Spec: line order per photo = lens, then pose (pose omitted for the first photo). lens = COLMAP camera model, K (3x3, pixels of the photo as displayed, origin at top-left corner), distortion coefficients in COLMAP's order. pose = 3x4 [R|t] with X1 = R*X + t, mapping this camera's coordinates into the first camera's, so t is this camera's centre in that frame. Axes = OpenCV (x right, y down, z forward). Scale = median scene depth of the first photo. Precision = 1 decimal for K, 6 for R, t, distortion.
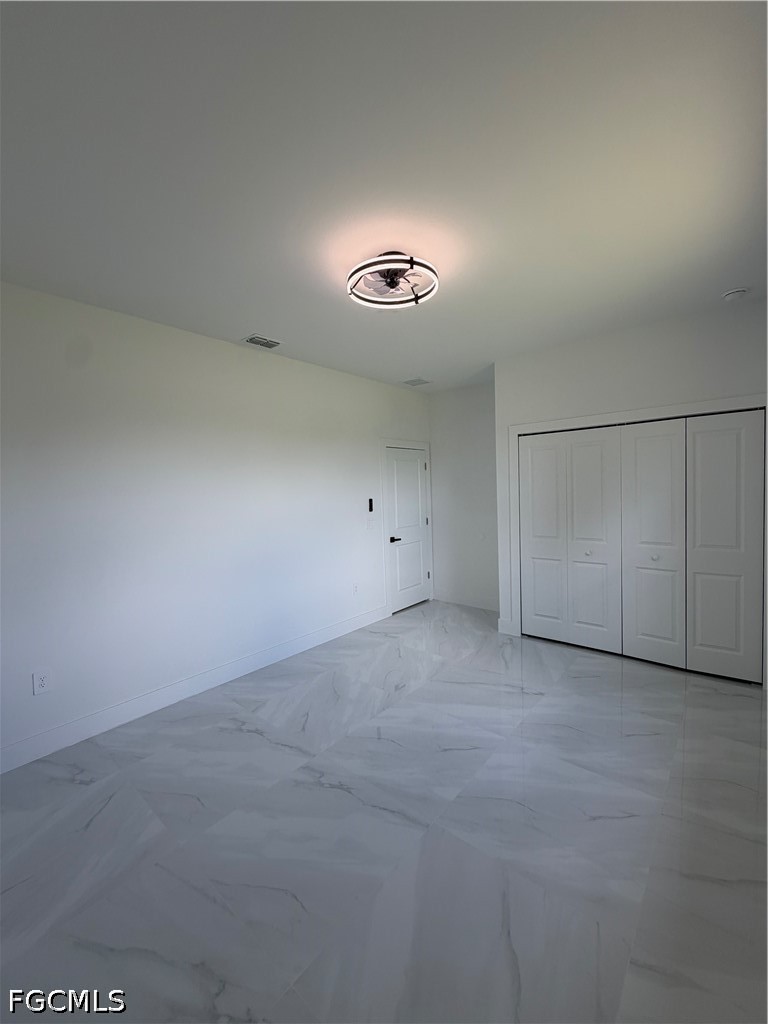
lens RADIAL K [[408.0, 0, 381.1], [0, 408.0, 508.7], [0, 0, 1]] dist [-0.000233, 0.000461]
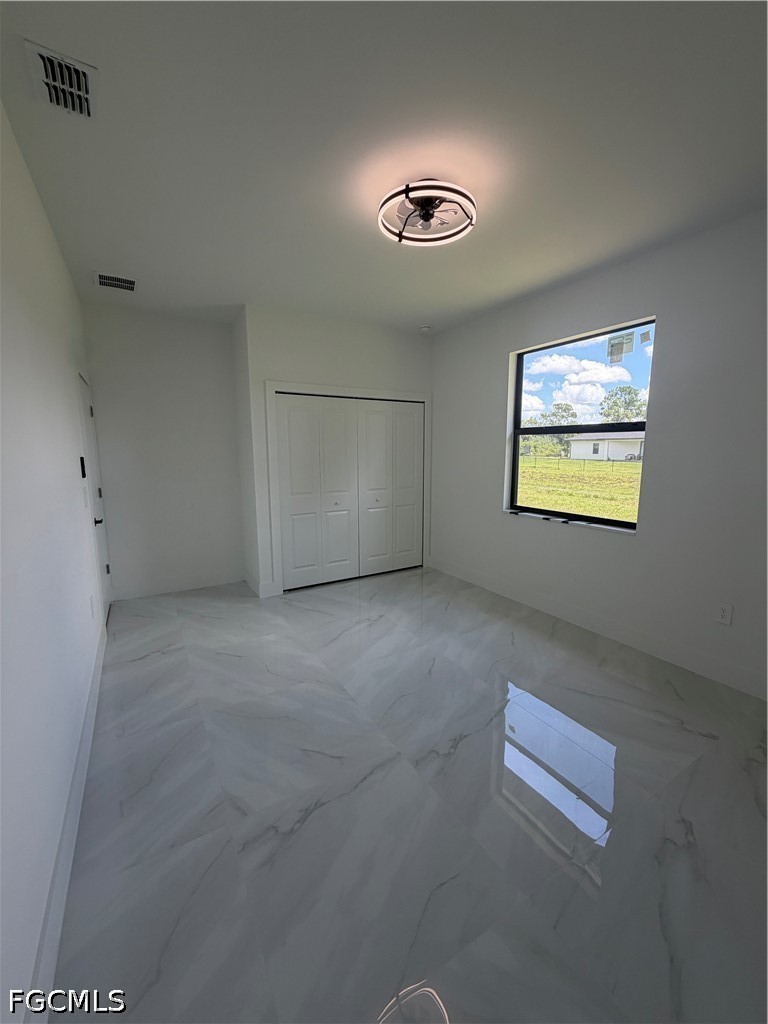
lens RADIAL K [[408.0, 0, 387.2], [0, 408.0, 508.4], [0, 0, 1]] dist [-0.000233, 0.000461]
pose [[0.315839, -0.106442, 0.942824, -0.631763], [0.039418, 0.994302, 0.099048, 0.013326], [-0.947994, 0.005881, 0.318235, 0.523019]]
